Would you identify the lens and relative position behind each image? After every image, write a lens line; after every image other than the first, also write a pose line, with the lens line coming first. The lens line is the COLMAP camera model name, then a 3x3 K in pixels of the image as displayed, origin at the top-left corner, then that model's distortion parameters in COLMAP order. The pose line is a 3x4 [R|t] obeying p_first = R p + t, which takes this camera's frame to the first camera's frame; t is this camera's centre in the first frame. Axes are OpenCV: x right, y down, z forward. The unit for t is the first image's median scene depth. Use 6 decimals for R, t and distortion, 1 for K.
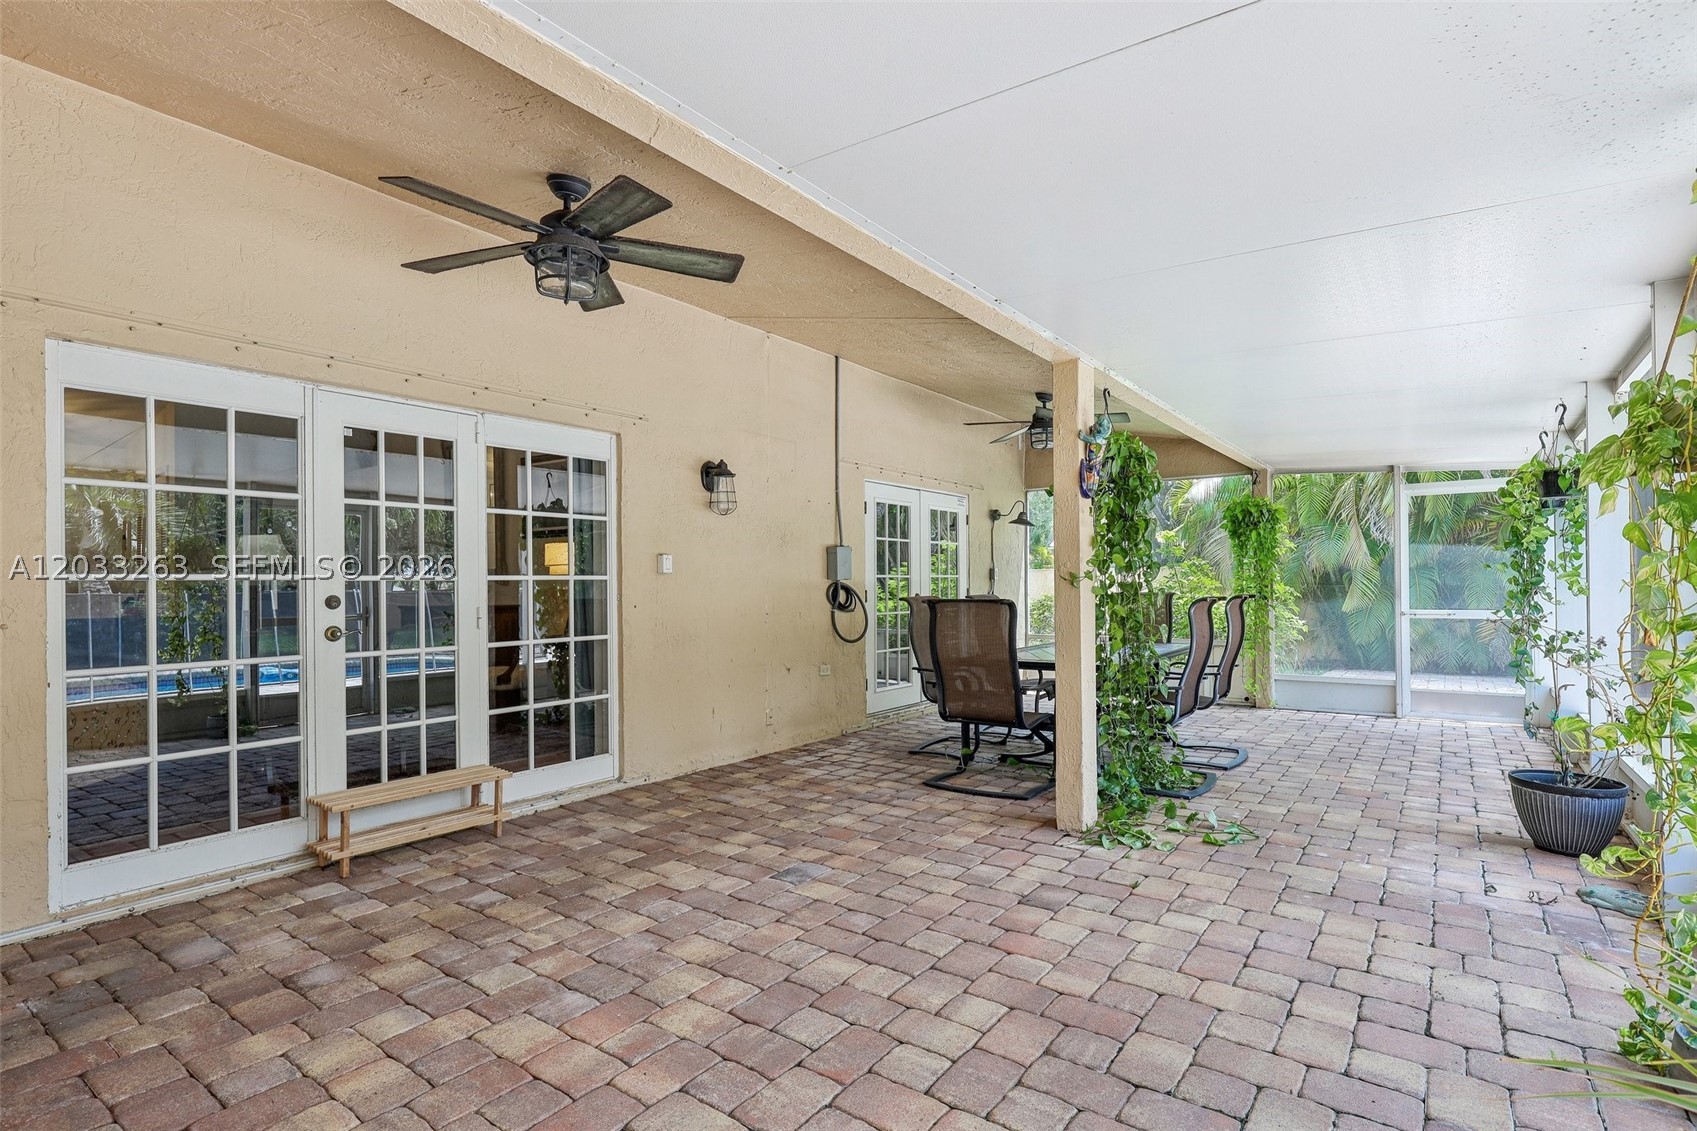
lens RADIAL K [[858.5, 0, 848.5], [0, 858.5, 565.5], [0, 0, 1]] dist [0.000424, 0.000321]
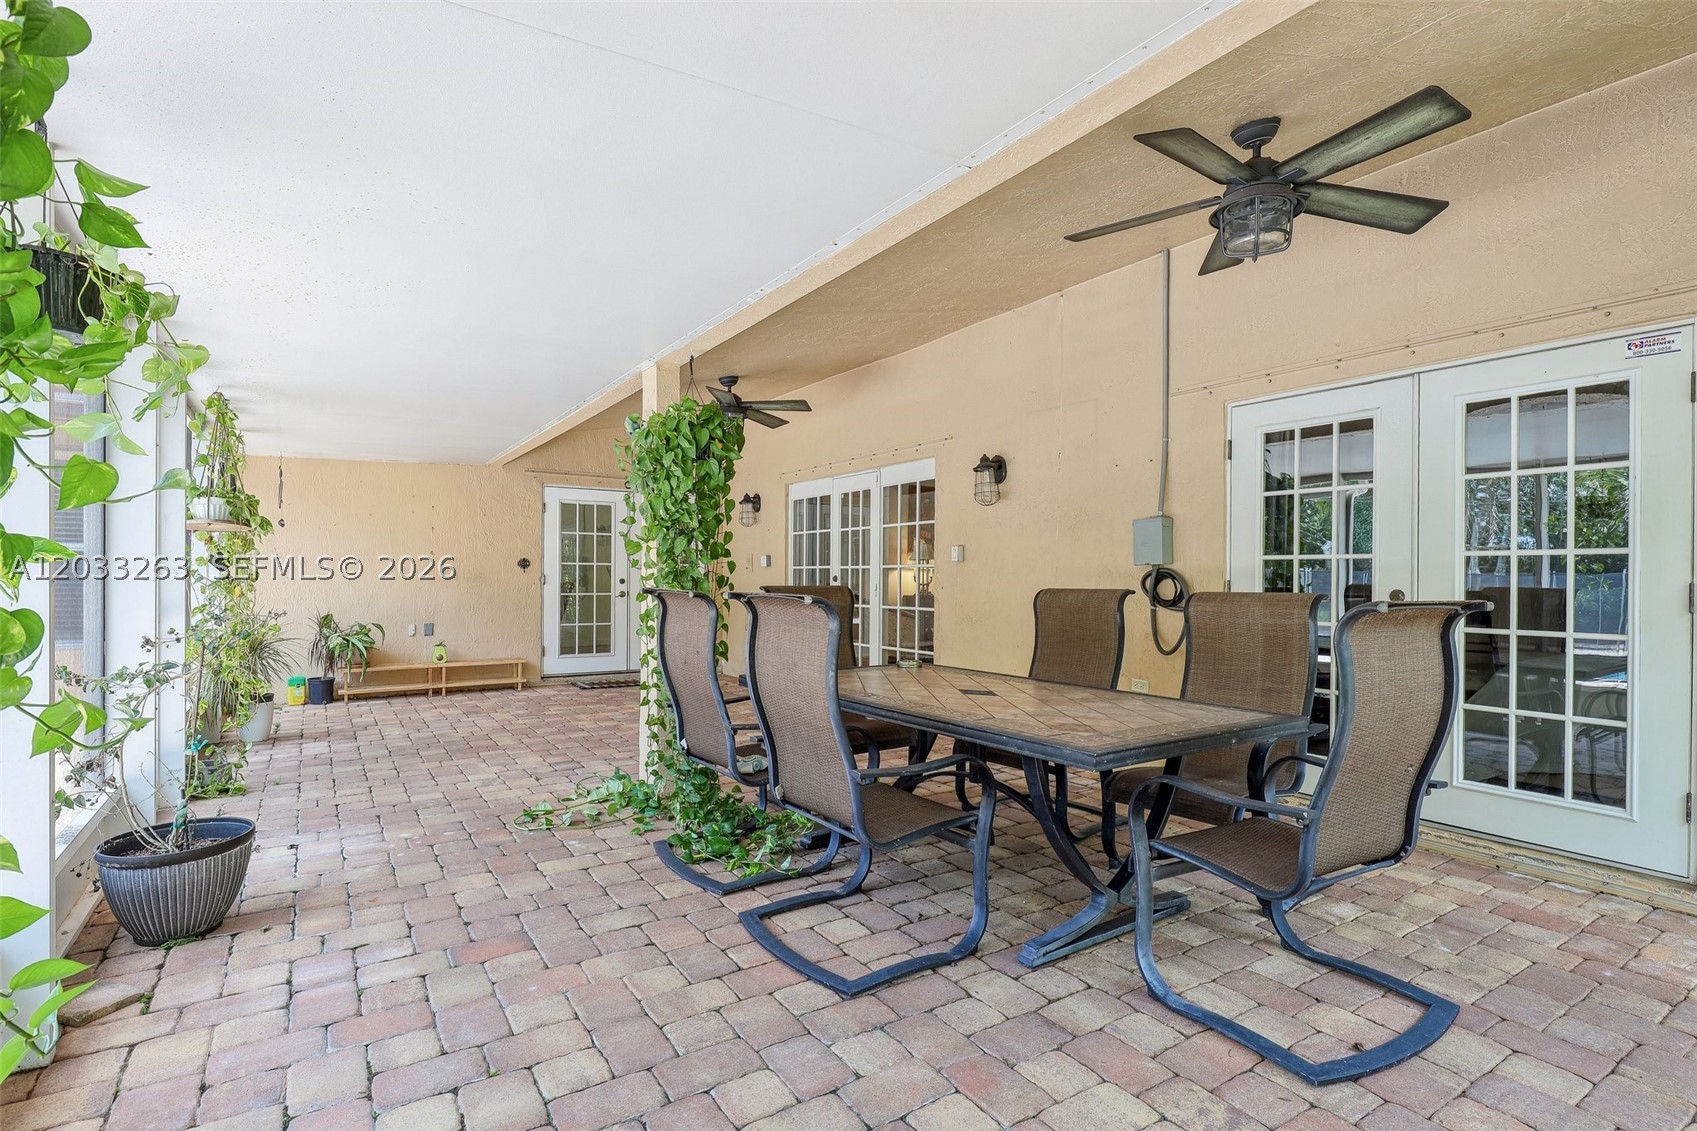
lens RADIAL K [[798.4, 0, 848.5], [0, 798.4, 565.5], [0, 0, 1]] dist [0.015068, 0.000198]
pose [[-0.360595, -0.000079, -0.932722, 1.187424], [0.024491, 0.999654, -0.009553, 0.028117], [0.932401, -0.026288, -0.360469, 1.672018]]
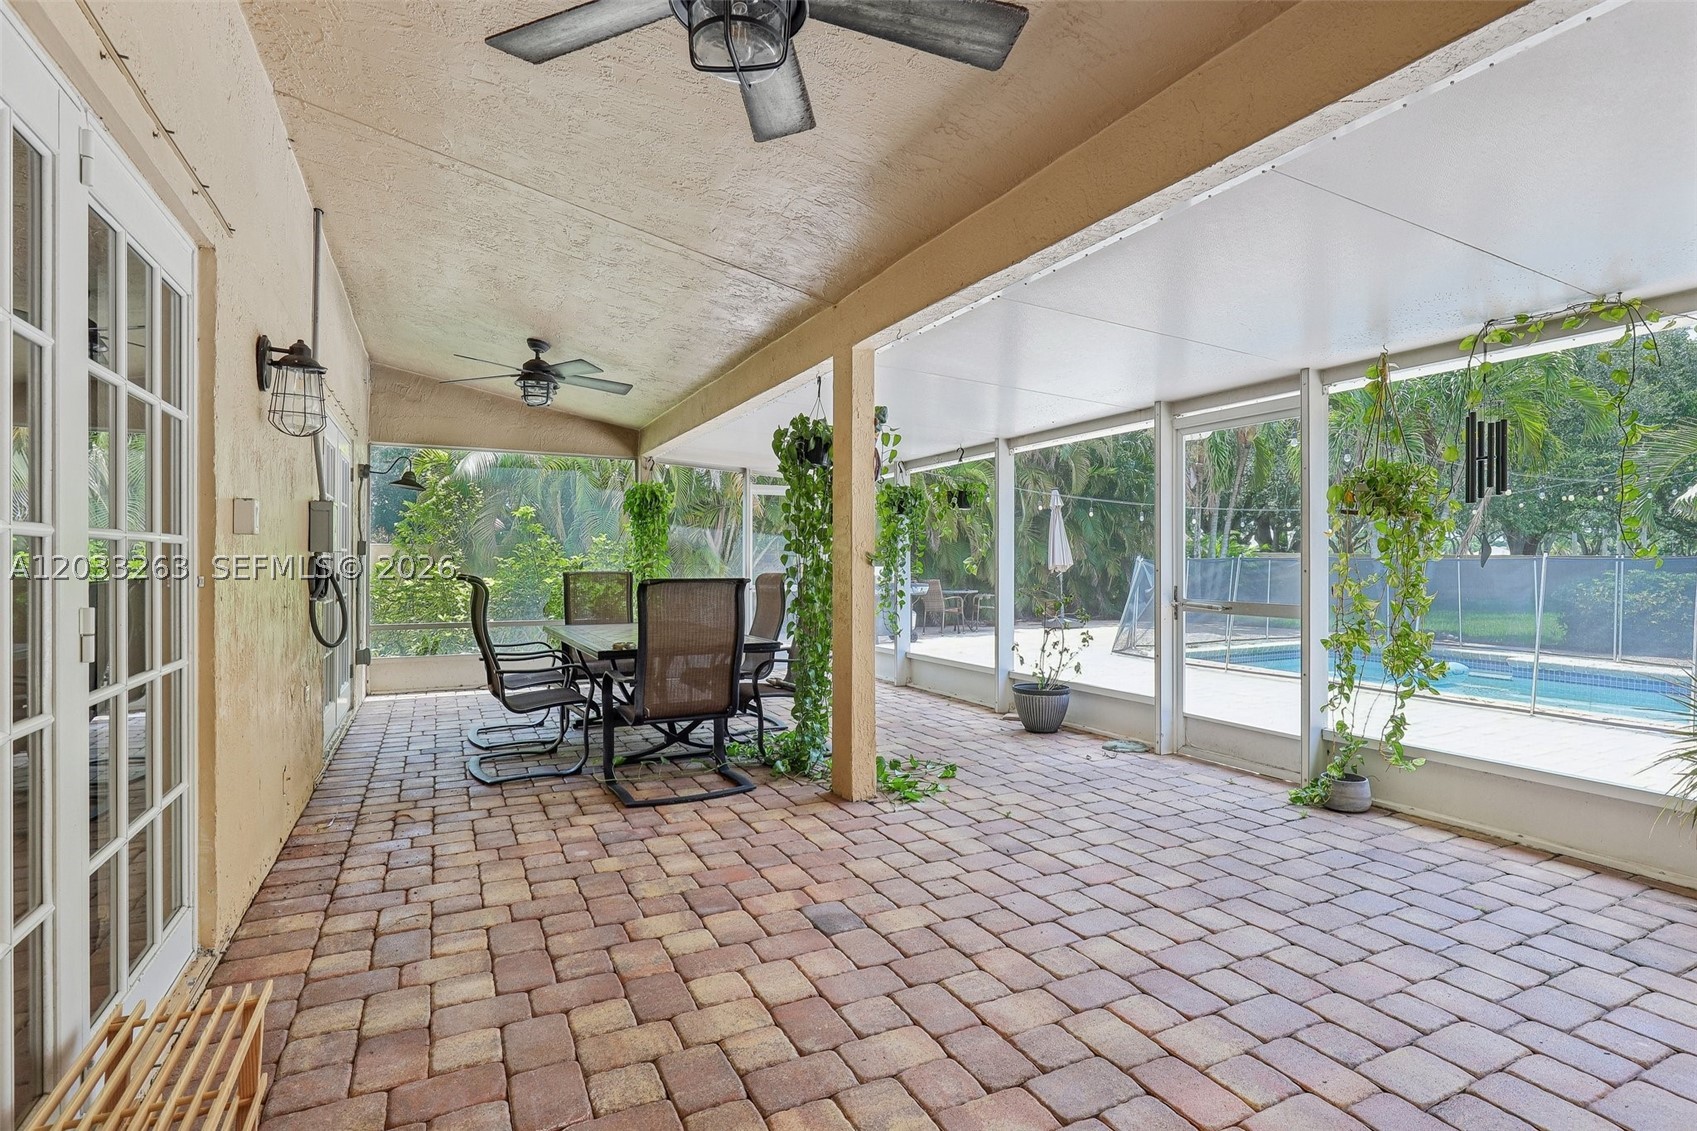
lens RADIAL K [[858.5, 0, 848.5], [0, 858.5, 565.5], [0, 0, 1]] dist [0.000424, 0.000321]
pose [[0.426314, 0.006431, 0.904552, -0.700154], [-0.024220, 0.999697, 0.004307, 0.021381], [-0.904251, -0.023744, 0.426341, 0.585216]]
